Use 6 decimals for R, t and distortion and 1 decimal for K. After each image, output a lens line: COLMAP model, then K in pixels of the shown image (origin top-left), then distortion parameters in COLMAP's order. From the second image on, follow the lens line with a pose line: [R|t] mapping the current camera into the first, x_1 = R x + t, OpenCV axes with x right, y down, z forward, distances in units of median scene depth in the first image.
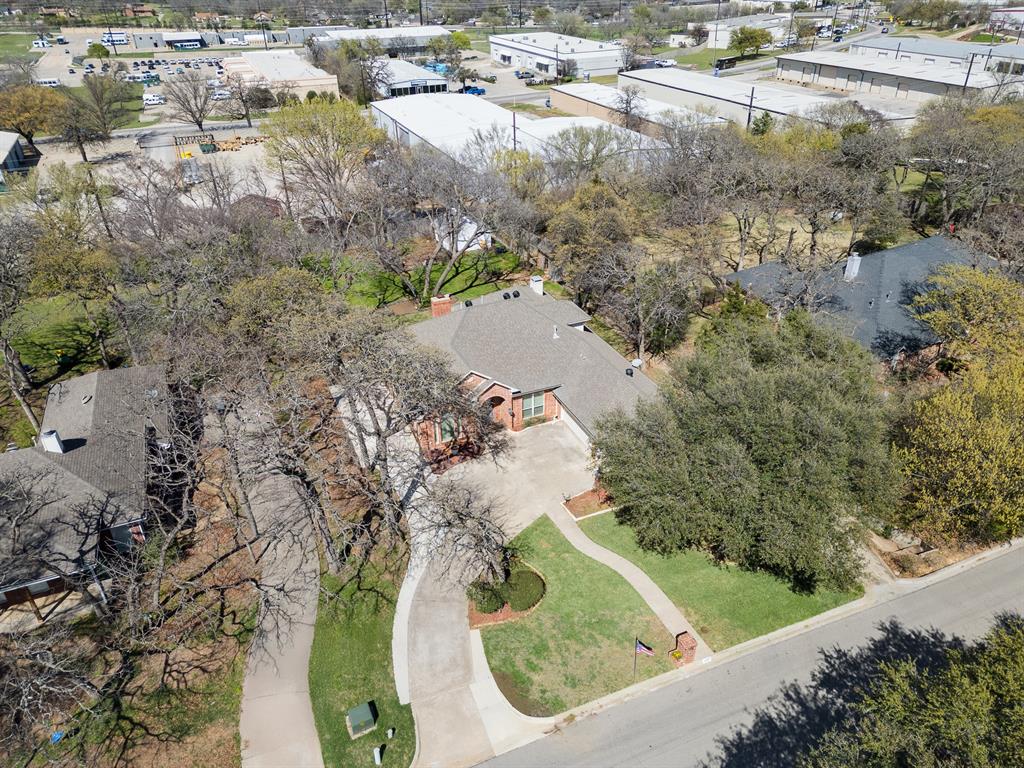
lens RADIAL K [[722.5, 0, 517.1], [0, 722.5, 388.0], [0, 0, 1]] dist [0.074347, -0.046659]
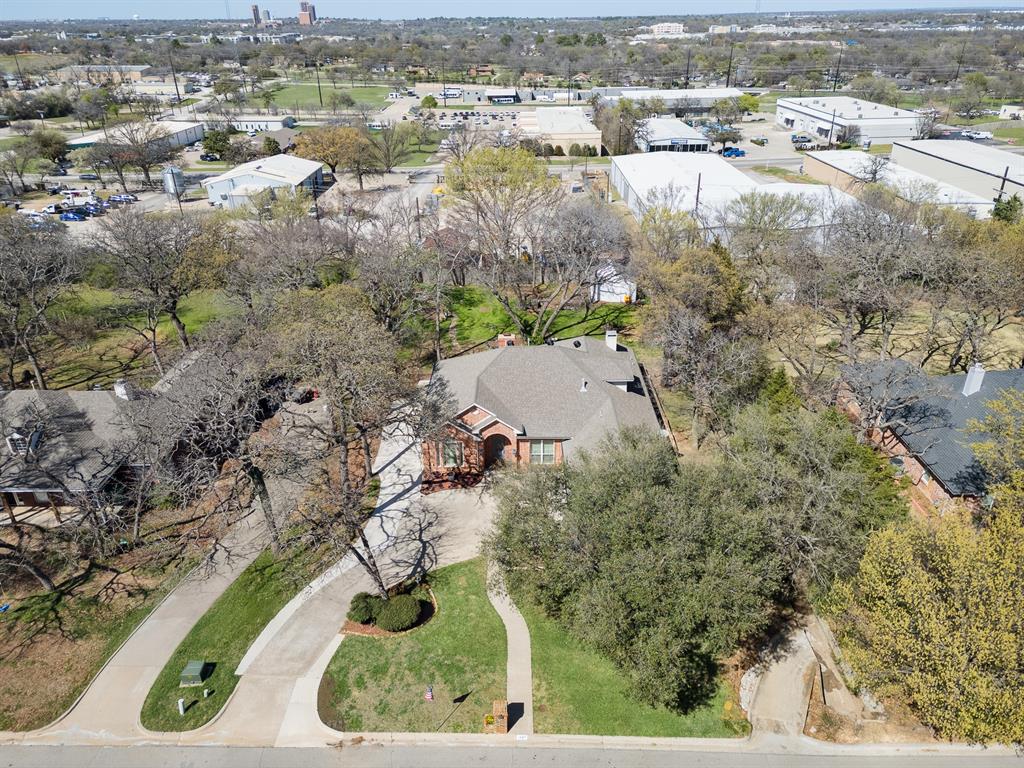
lens RADIAL K [[722.5, 0, 511.6], [0, 722.5, 386.0], [0, 0, 1]] dist [0.074347, -0.046659]
pose [[0.914228, 0.183310, -0.361364, 0.124479], [-0.208094, 0.977632, -0.030538, -0.009864], [0.347683, 0.103116, 0.931925, 0.016219]]
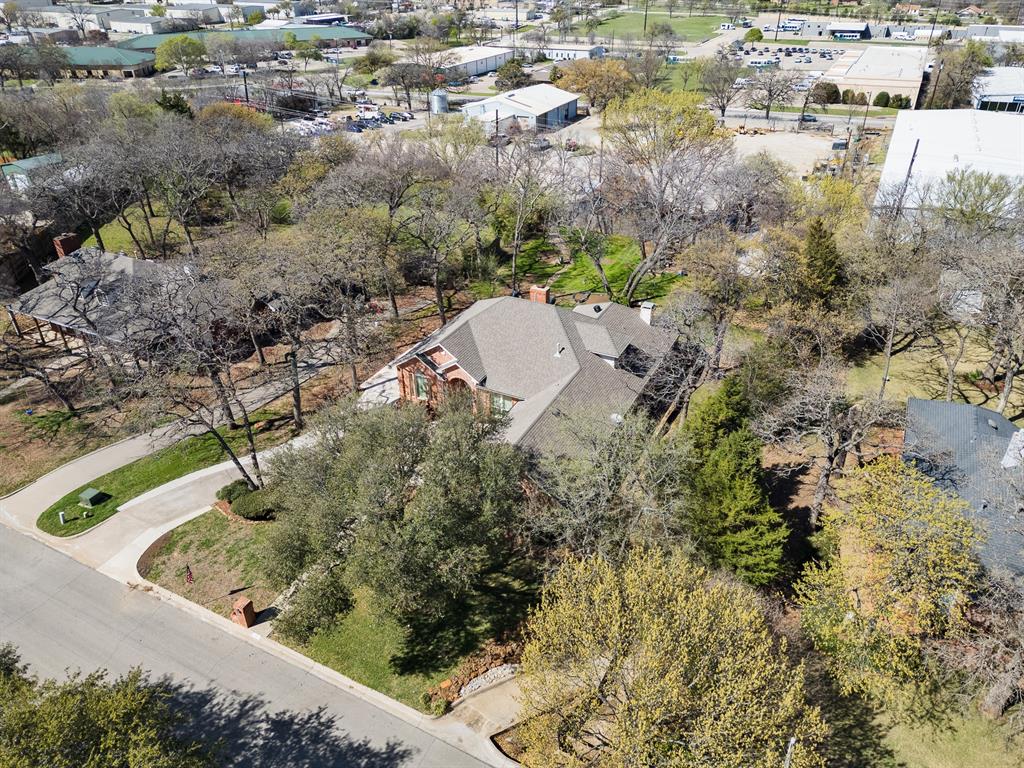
lens RADIAL K [[722.5, 0, 508.1], [0, 722.5, 384.3], [0, 0, 1]] dist [0.074347, -0.046659]
pose [[0.638984, 0.398466, -0.657970, 0.253687], [-0.393181, 0.904379, 0.165856, -0.065296], [0.661142, 0.152722, 0.734552, 0.102545]]
